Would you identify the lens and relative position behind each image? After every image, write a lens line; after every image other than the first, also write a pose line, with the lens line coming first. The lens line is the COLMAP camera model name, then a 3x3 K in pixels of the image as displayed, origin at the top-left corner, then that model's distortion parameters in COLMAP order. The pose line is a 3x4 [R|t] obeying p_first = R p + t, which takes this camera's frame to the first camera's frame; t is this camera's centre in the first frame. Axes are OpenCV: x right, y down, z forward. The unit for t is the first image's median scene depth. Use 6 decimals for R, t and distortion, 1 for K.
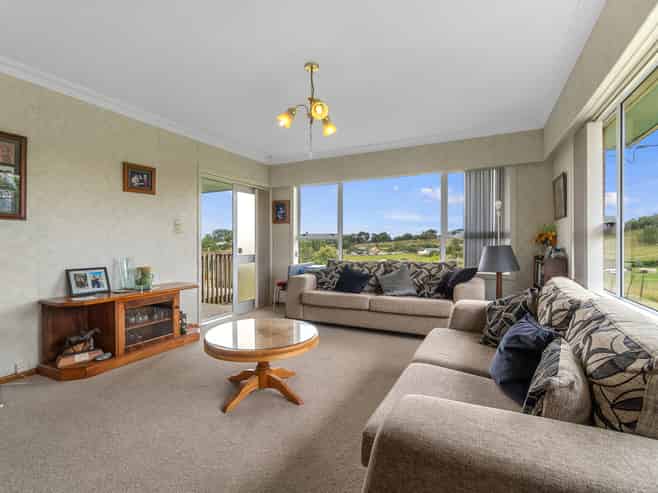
lens RADIAL K [[321.2, 0, 328.1], [0, 321.2, 241.5], [0, 0, 1]] dist [-0.003660, -0.000056]
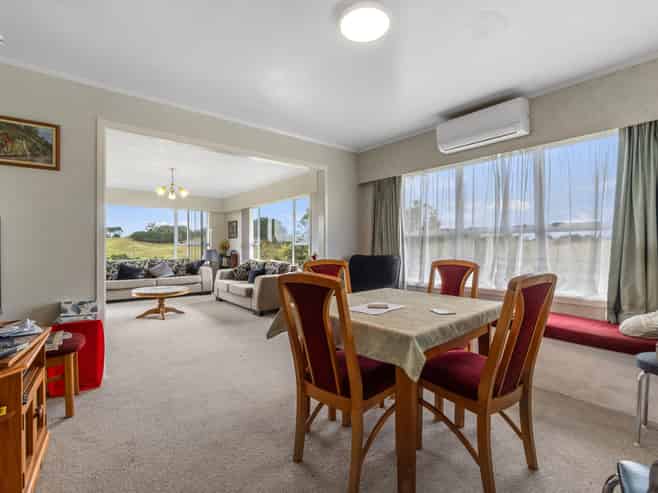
lens RADIAL K [[321.2, 0, 326.4], [0, 321.2, 247.3], [0, 0, 1]] dist [-0.003660, -0.000056]
pose [[0.408298, -0.000890, 0.912848, -0.975514], [-0.003068, 0.999993, 0.002347, -0.007287], [-0.912843, -0.003759, 0.408293, -0.521466]]
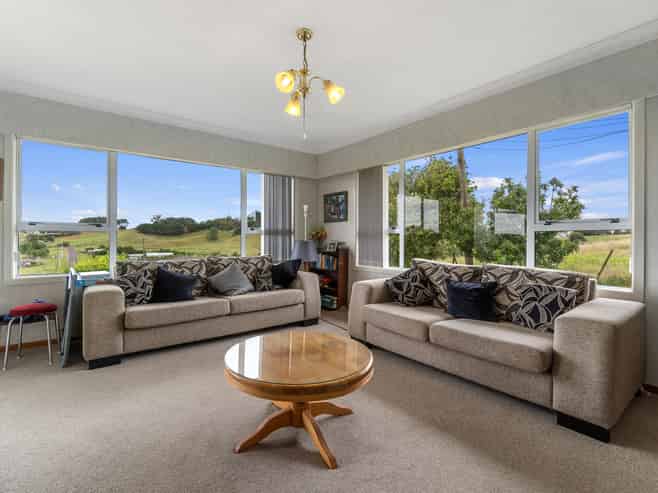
lens RADIAL K [[321.2, 0, 325.0], [0, 321.2, 237.8], [0, 0, 1]] dist [-0.003660, -0.000056]
pose [[0.420790, 0.006339, 0.907136, -0.486098], [-0.004790, 0.999977, -0.004765, 0.007491], [-0.907145, -0.002340, 0.420811, 0.347550]]
